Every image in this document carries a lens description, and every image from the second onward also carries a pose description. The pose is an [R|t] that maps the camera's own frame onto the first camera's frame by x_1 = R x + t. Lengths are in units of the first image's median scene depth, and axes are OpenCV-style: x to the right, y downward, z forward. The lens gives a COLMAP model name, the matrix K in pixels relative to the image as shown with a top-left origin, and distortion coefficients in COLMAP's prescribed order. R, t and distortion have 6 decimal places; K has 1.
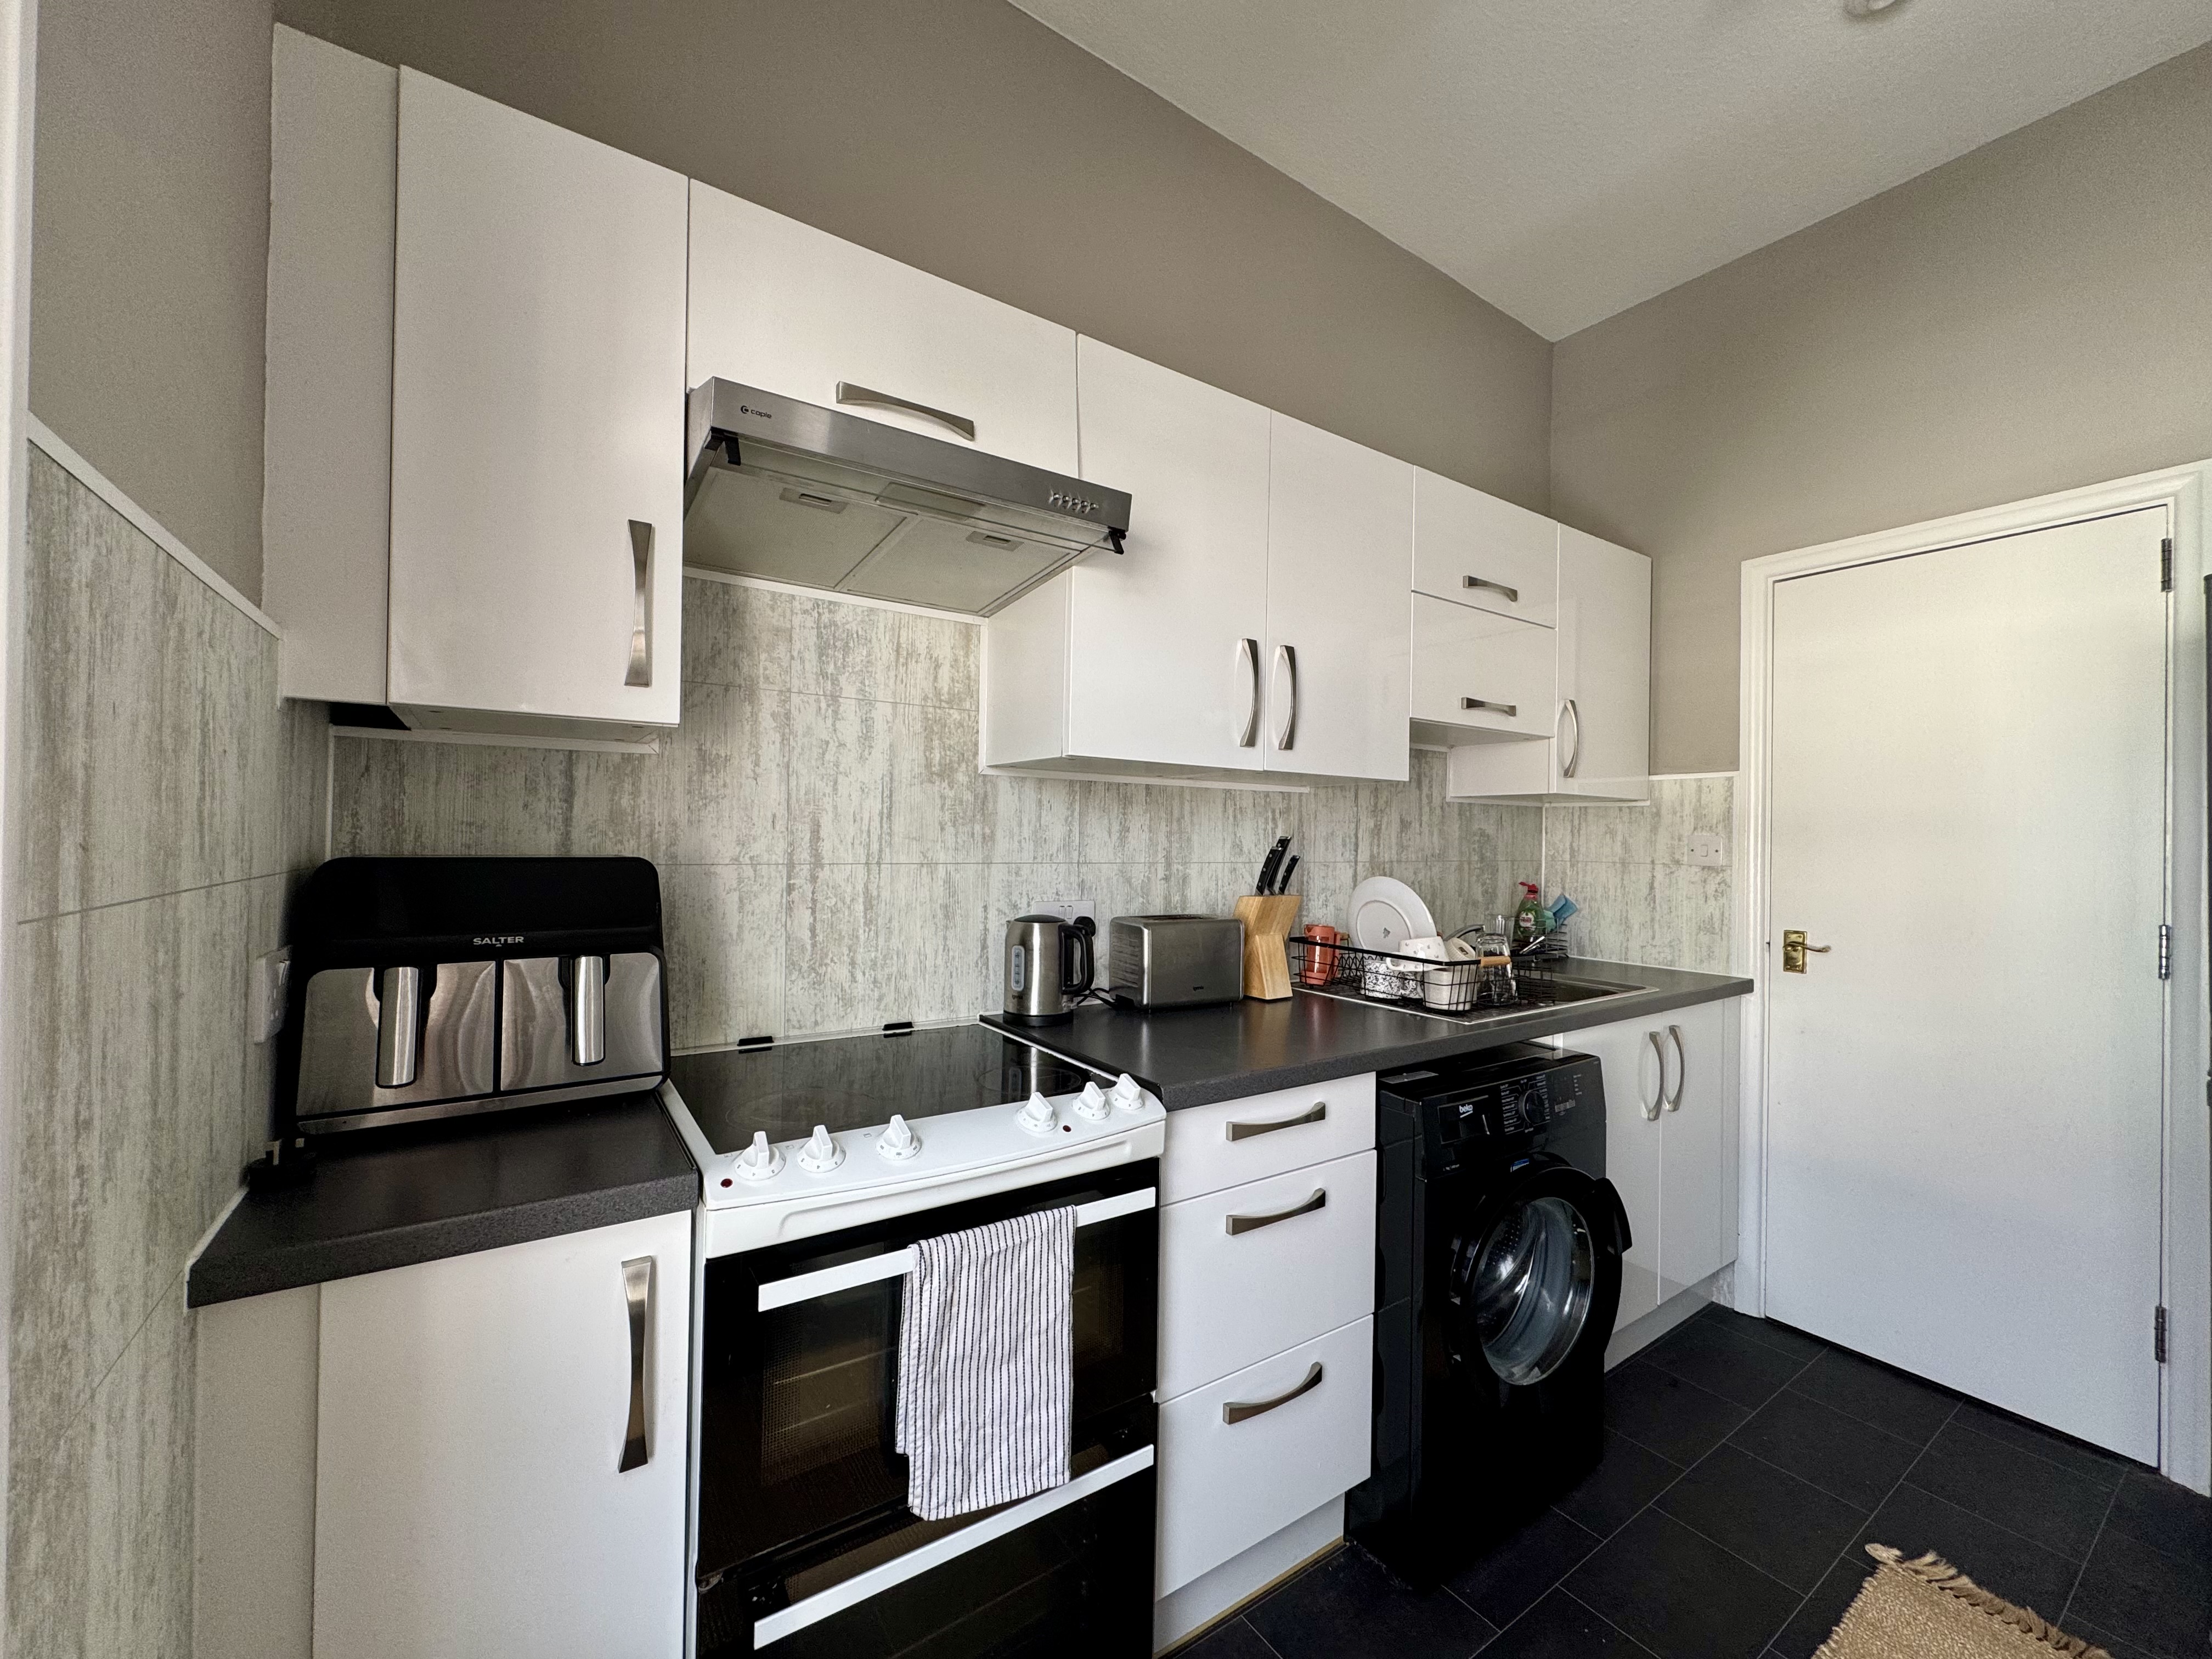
lens RADIAL K [[873.0, 0, 1106.0], [0, 873.0, 829.5], [0, 0, 1]] dist [-0.002331, 0.000045]
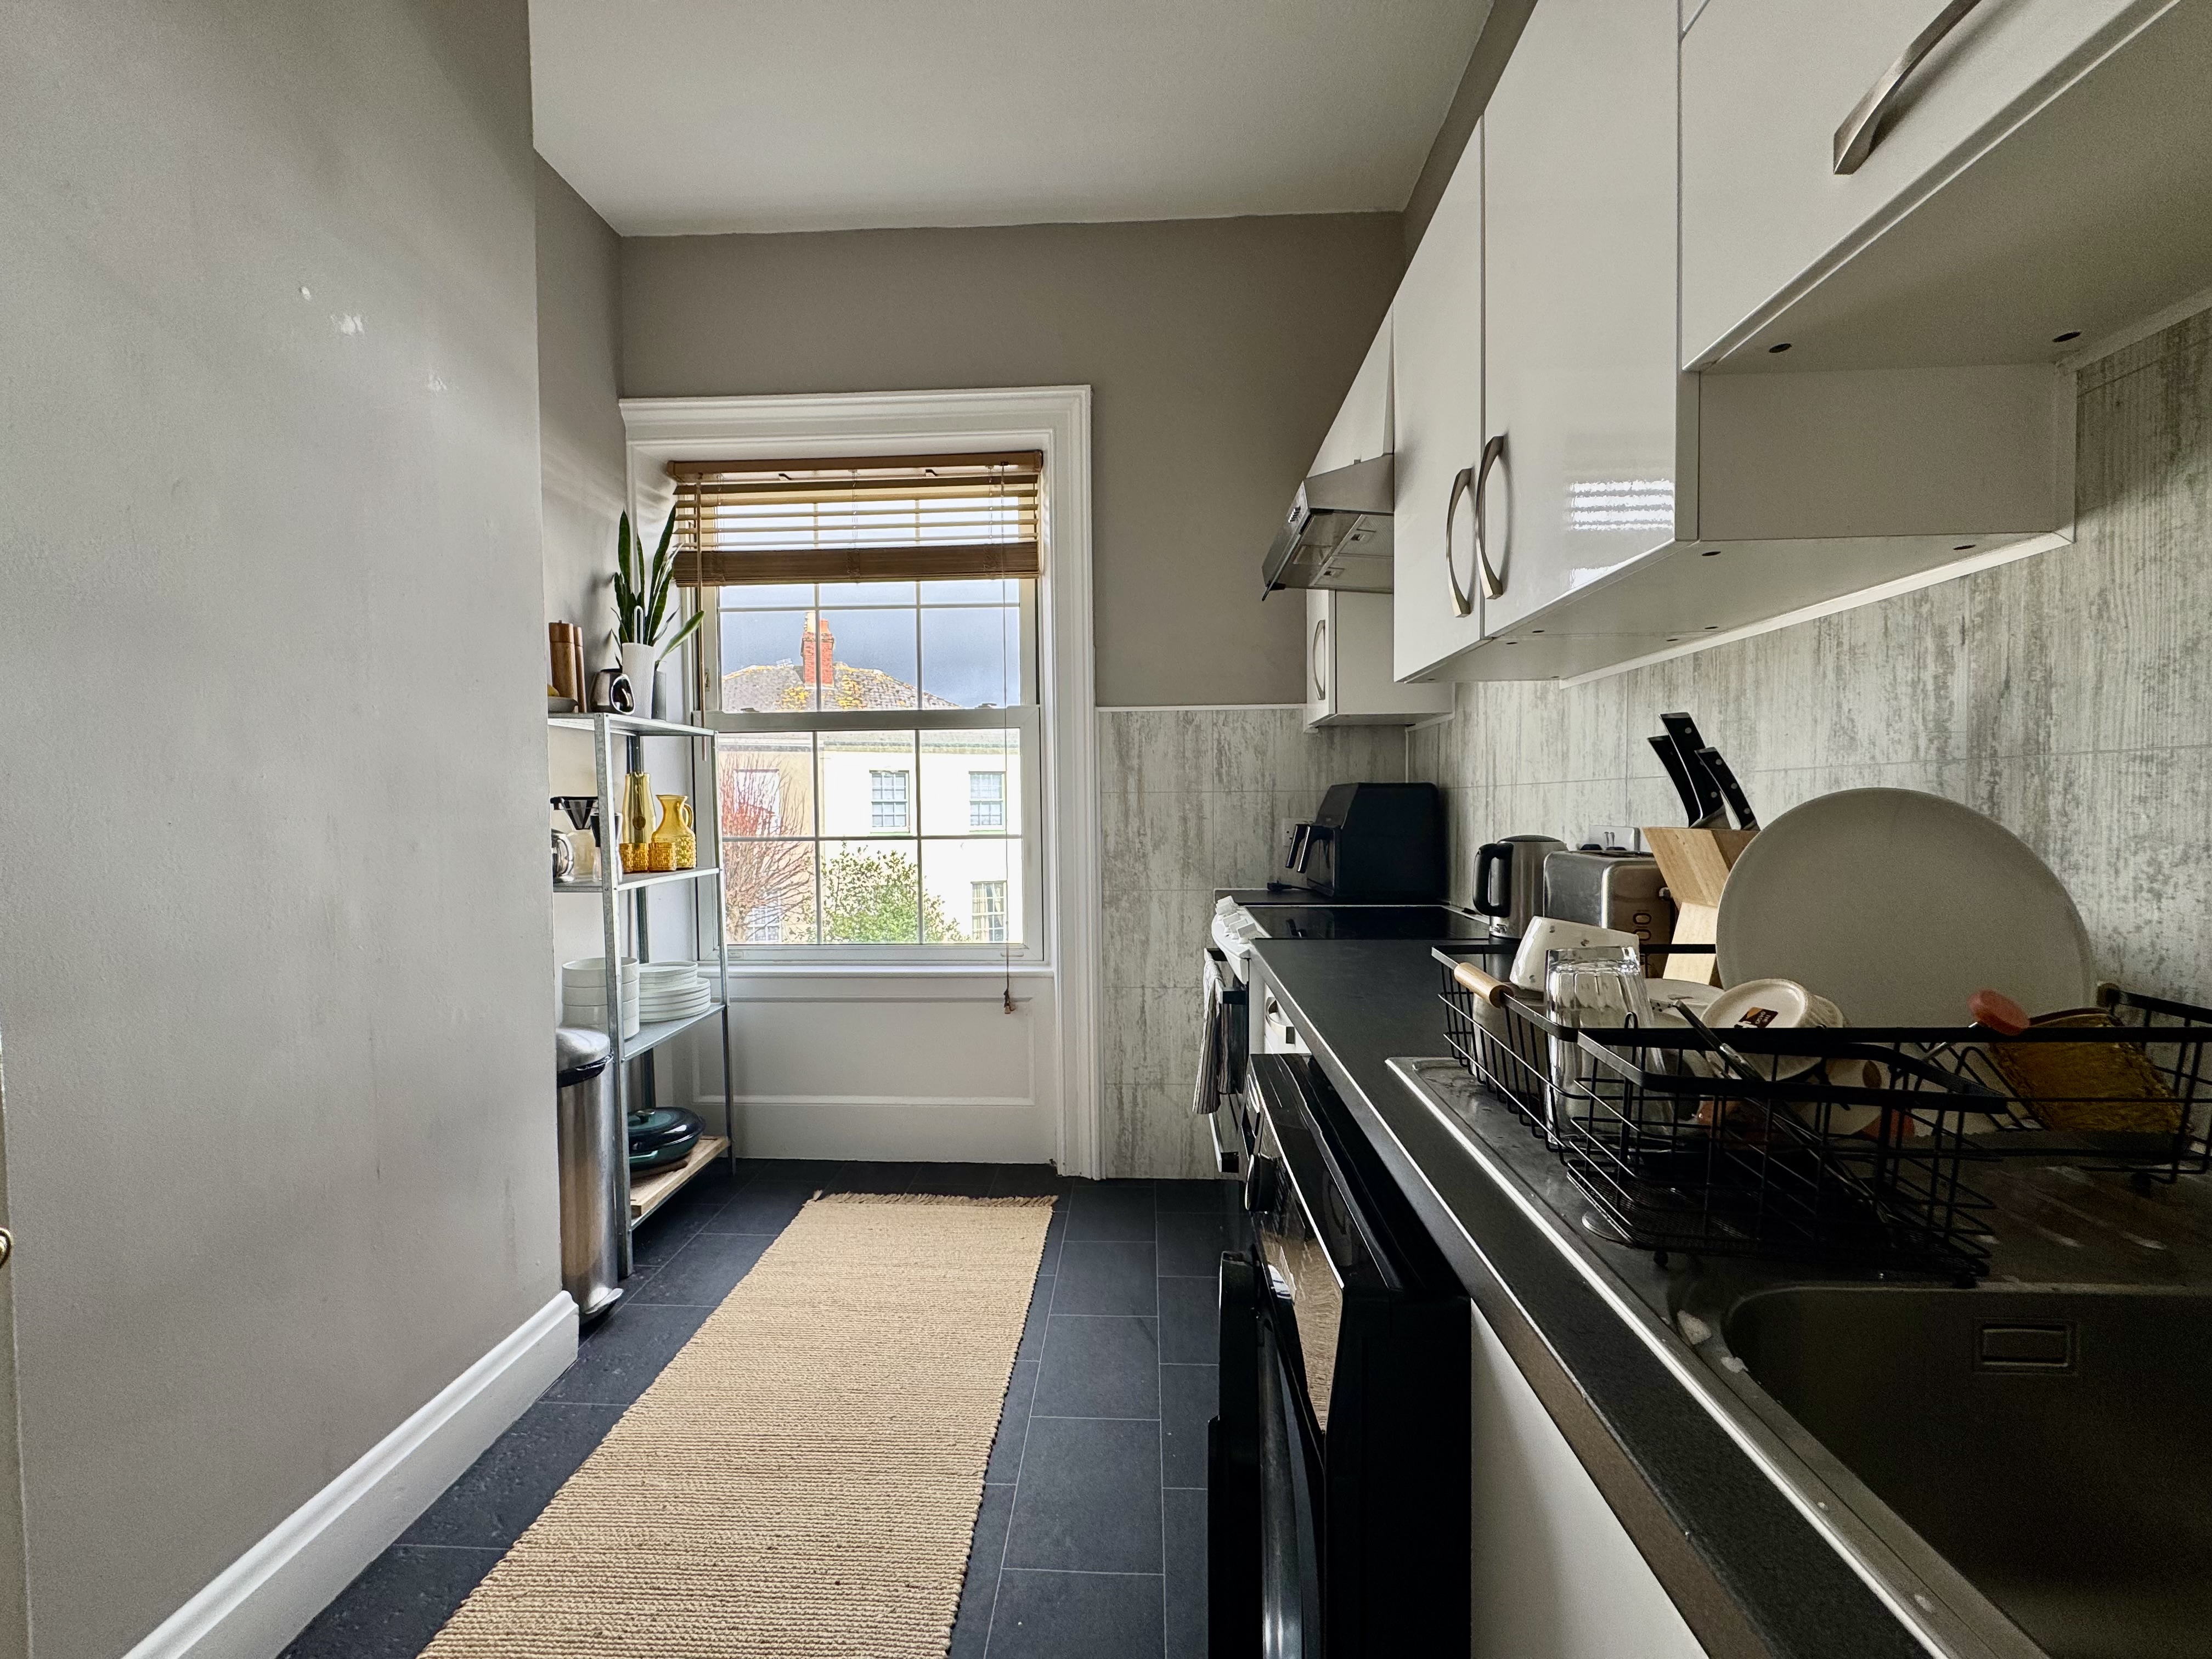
lens RADIAL K [[873.0, 0, 1106.0], [0, 873.0, 829.5], [0, 0, 1]] dist [-0.002331, 0.000045]
pose [[-0.602844, 0.007560, -0.797823, 0.776485], [0.001099, 0.999962, 0.008646, 0.068439], [0.797858, 0.004335, -0.602830, 0.980737]]
